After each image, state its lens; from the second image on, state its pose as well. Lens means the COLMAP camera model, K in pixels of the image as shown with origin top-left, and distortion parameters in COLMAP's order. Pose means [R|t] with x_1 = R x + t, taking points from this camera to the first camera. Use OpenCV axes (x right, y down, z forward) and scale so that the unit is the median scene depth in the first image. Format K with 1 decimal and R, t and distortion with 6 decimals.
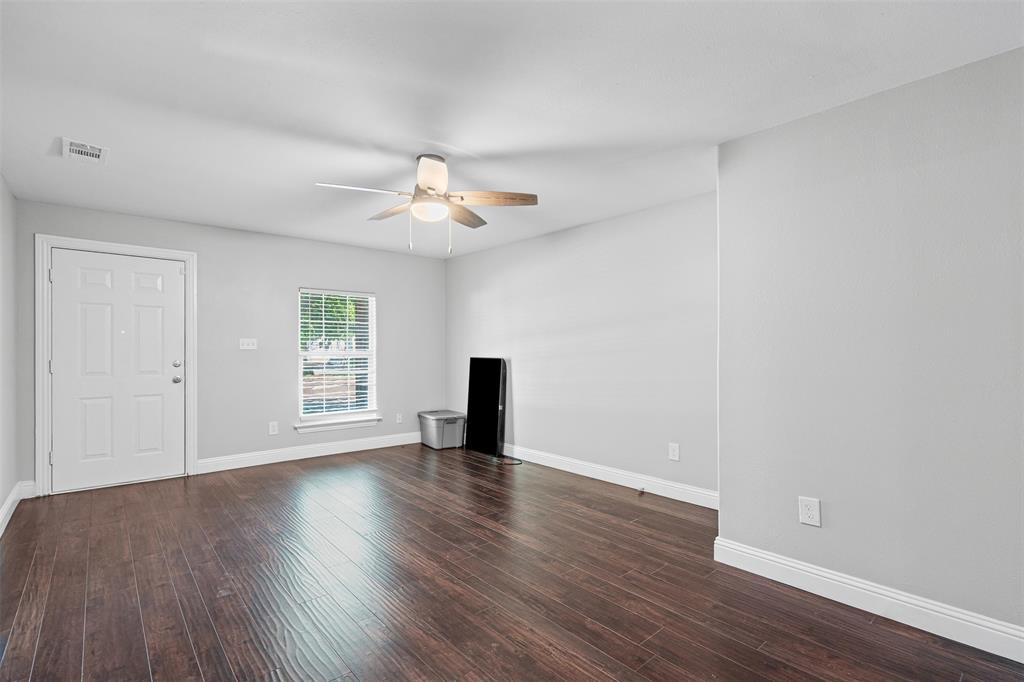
lens RADIAL K [[472.5, 0, 512.0], [0, 472.5, 341.0], [0, 0, 1]] dist [-0.000878, -0.000018]
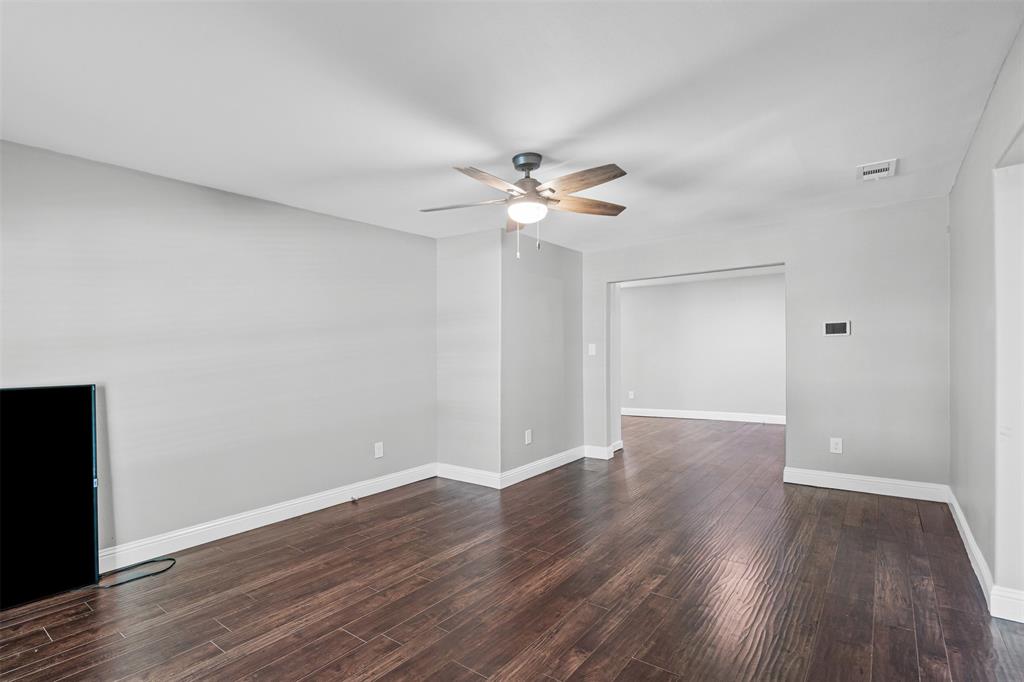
lens RADIAL K [[485.6, 0, 485.7], [0, 485.6, 353.5], [0, 0, 1]] dist [-0.000351, 0.000015]
pose [[-0.162227, 0.003701, 0.986747, -0.633307], [0.002426, 0.999991, -0.003351, 0.004810], [-0.986751, 0.001850, -0.162234, 0.699152]]
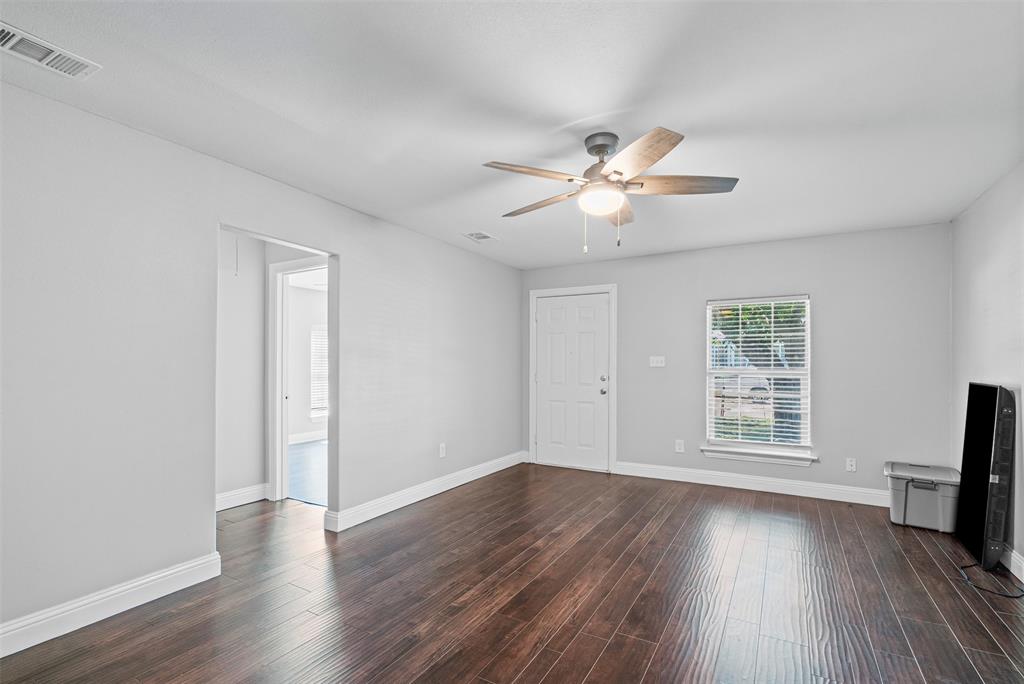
lens RADIAL K [[477.9, 0, 507.2], [0, 477.9, 358.9], [0, 0, 1]] dist [-0.000120, 0.000154]
pose [[0.317376, -0.010885, -0.948237, 0.324121], [0.013694, 0.999882, -0.006894, 0.002913], [0.948201, -0.010797, 0.317488, 0.328431]]
